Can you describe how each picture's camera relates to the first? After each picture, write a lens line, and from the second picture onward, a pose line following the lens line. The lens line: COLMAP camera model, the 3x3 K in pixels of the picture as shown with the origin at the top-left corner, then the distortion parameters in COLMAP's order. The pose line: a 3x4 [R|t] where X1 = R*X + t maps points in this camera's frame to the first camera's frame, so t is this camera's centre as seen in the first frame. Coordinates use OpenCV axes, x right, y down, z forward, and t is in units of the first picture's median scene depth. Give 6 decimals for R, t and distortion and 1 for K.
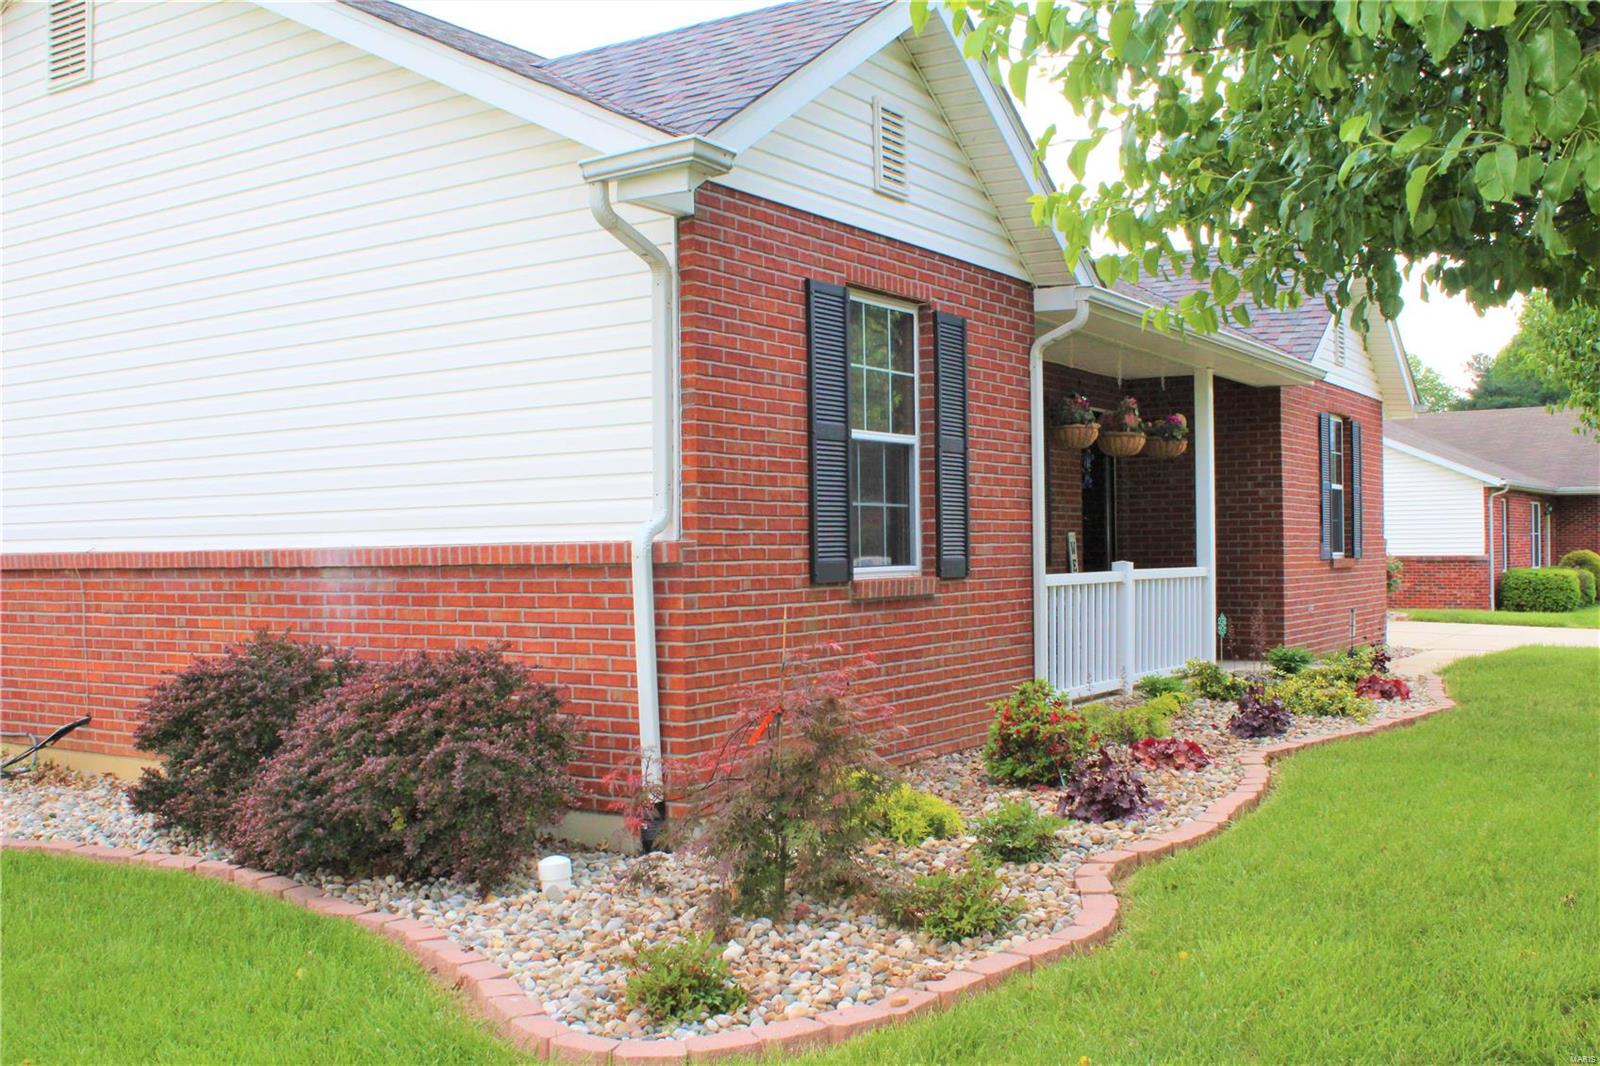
lens RADIAL K [[1559.5, 0, 804.3], [0, 1559.5, 544.6], [0, 0, 1]] dist [-0.090493, 0.000000]
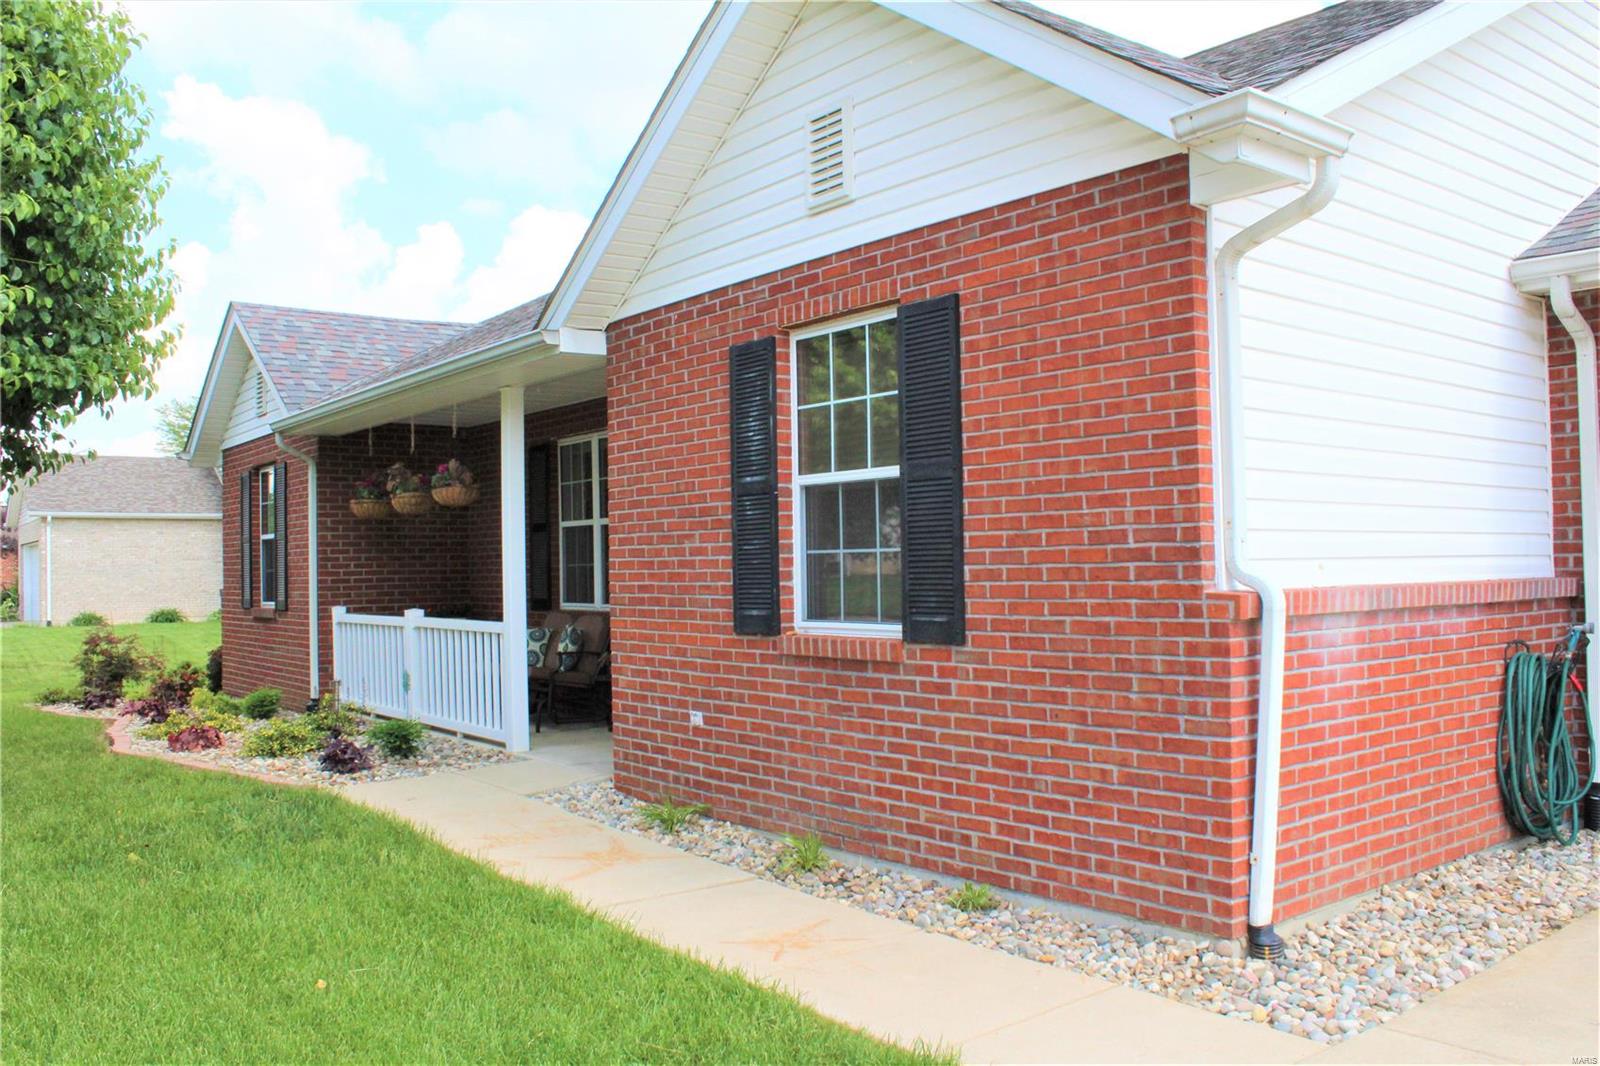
lens RADIAL K [[1335.2, 0, 795.3], [0, 1335.2, 543.5], [0, 0, 1]] dist [-0.165294, 0.152497]
pose [[-0.327844, -0.003647, -0.944725, 1.544701], [0.021371, 0.999708, -0.011275, -0.030094], [0.944490, -0.023886, -0.327670, 2.402231]]
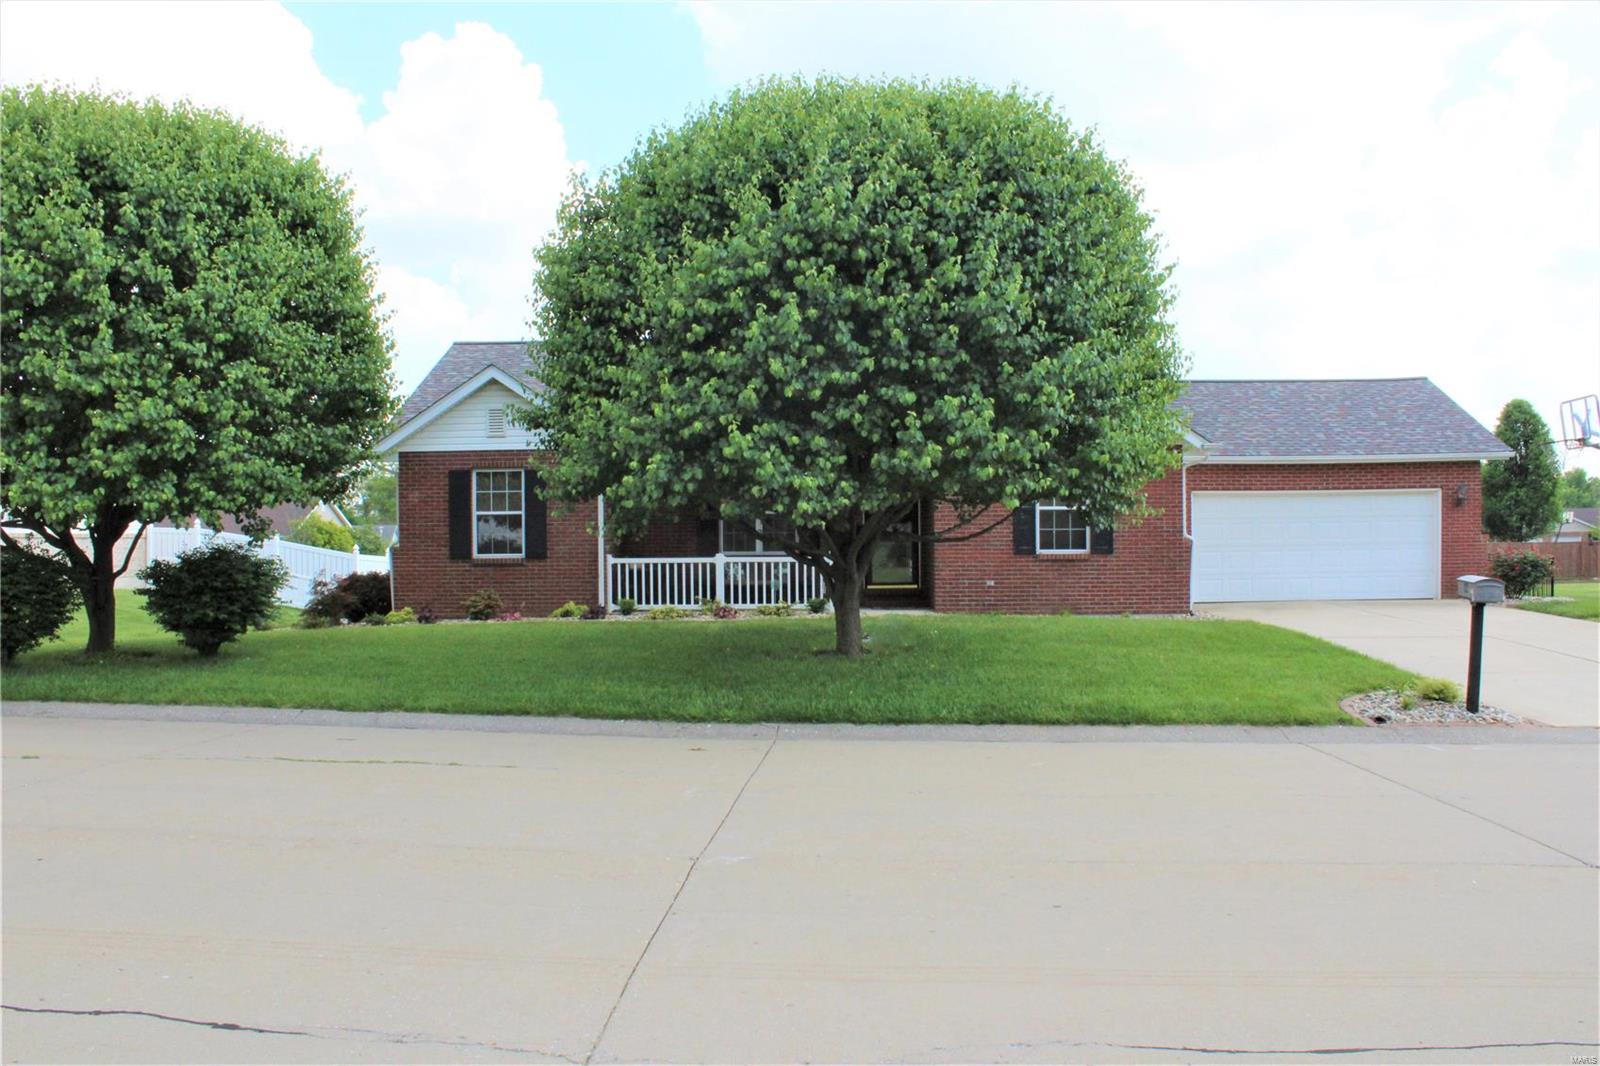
lens RADIAL K [[1335.2, 0, 797.0], [0, 1335.2, 546.7], [0, 0, 1]] dist [-0.165294, 0.152497]
pose [[0.524080, 0.014929, -0.851538, 2.935461], [0.004577, 0.999783, 0.020345, -0.058312], [0.851657, -0.014560, 0.523897, 0.119041]]
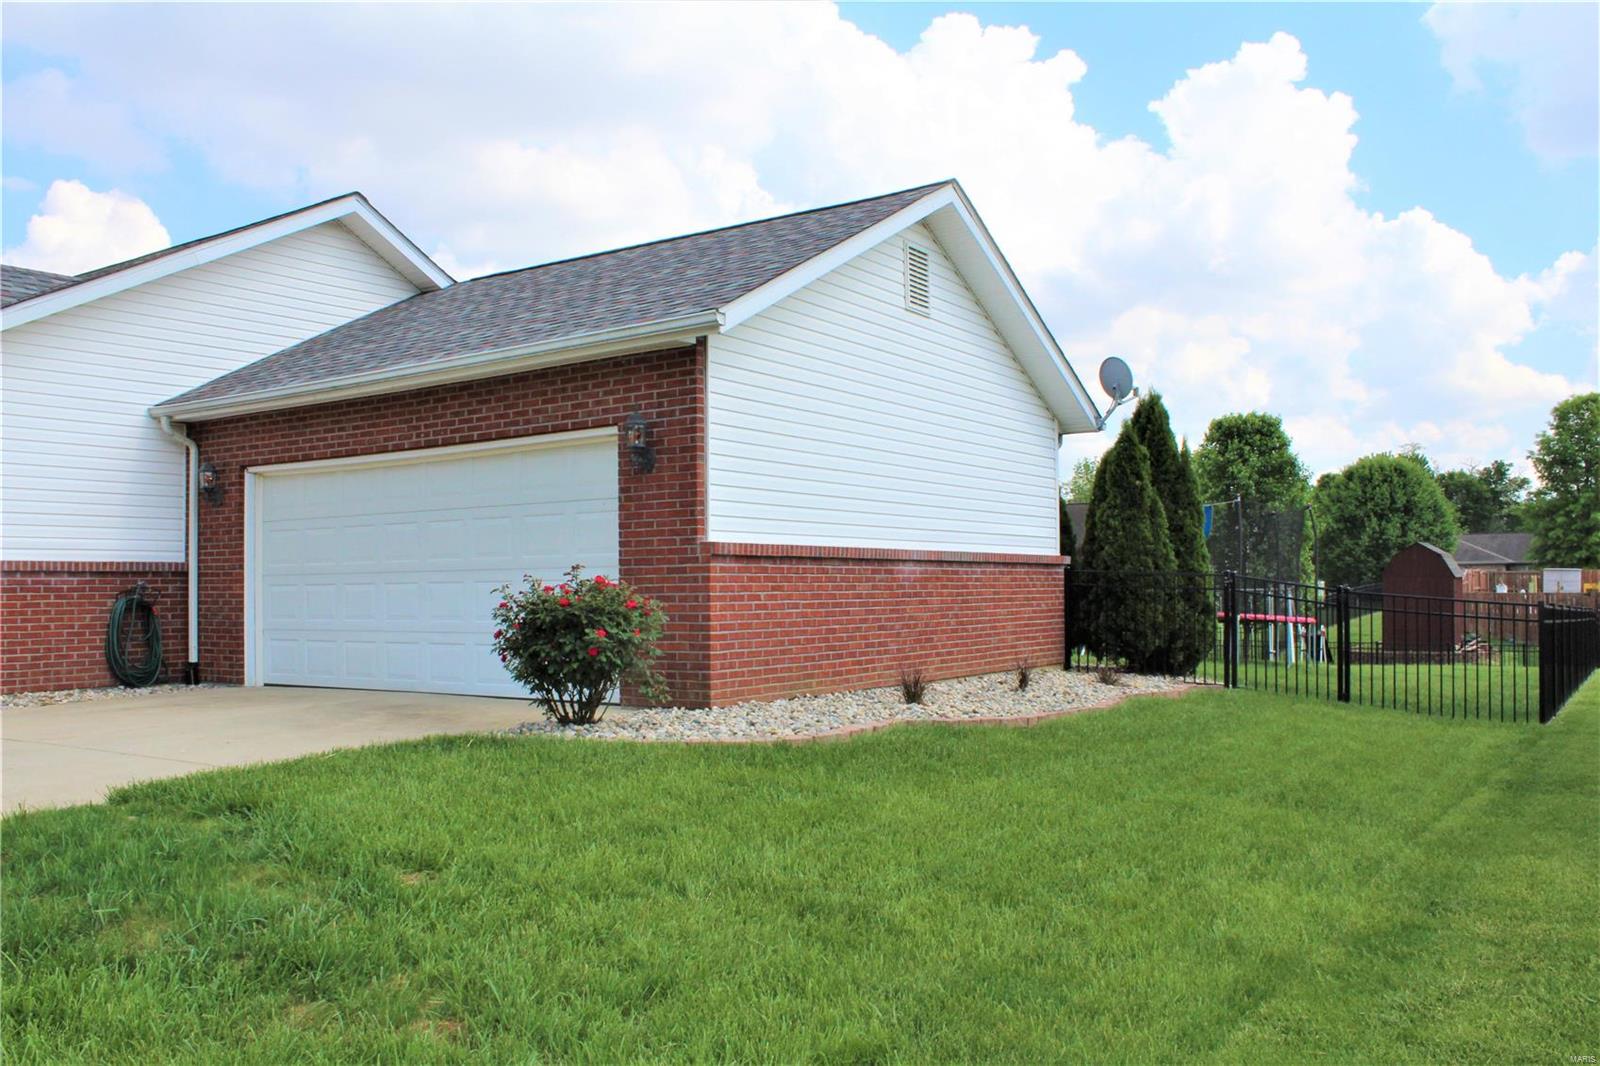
lens RADIAL K [[1335.2, 0, 784.2], [0, 1335.2, 547.6], [0, 0, 1]] dist [-0.165294, 0.152497]
pose [[-0.012217, -0.015984, -0.999798, 2.315918], [0.013135, 0.999783, -0.016144, 0.013071], [0.999839, -0.013330, -0.012004, 3.441185]]
